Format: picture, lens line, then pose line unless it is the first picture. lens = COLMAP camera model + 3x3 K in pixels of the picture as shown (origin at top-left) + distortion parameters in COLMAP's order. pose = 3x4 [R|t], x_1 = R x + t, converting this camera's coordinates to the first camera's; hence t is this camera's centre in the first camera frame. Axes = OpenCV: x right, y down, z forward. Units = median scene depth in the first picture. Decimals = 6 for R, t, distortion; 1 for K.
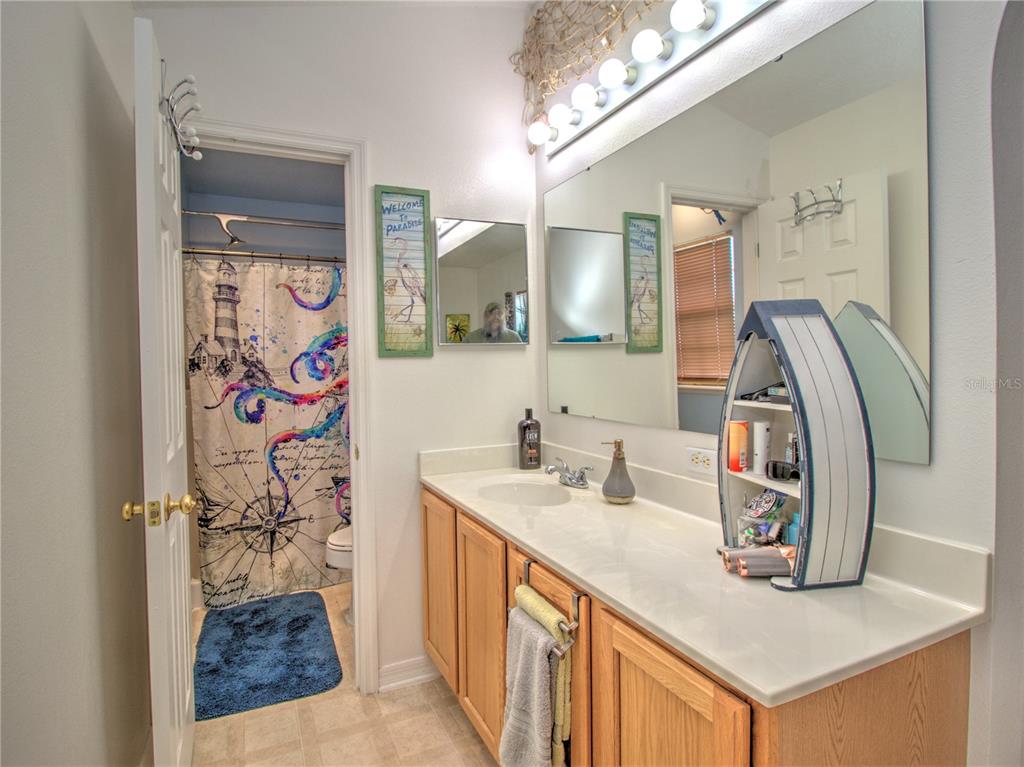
lens RADIAL K [[527.6, 0, 493.2], [0, 527.6, 378.2], [0, 0, 1]] dist [0.003201, -0.013370]
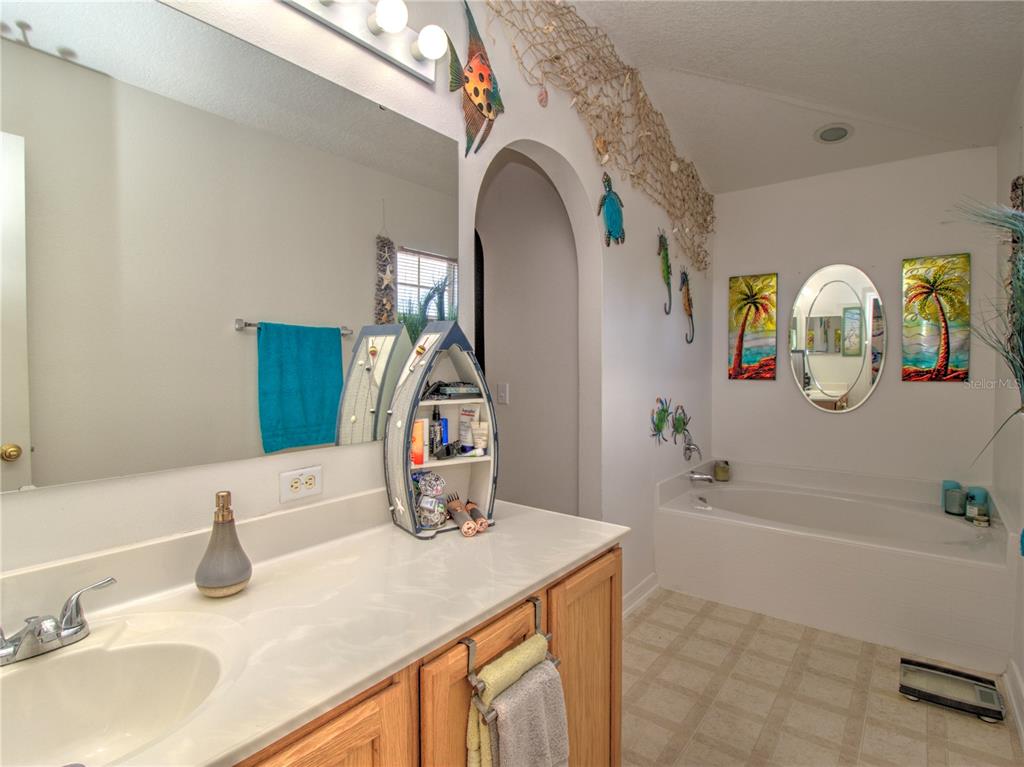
lens RADIAL K [[527.6, 0, 493.2], [0, 527.6, 378.2], [0, 0, 1]] dist [0.003201, -0.013370]
pose [[-0.440816, -0.006162, 0.897576, -0.465856], [0.026989, 0.999433, 0.020116, -0.019824], [-0.897192, 0.033092, -0.440400, 1.010973]]
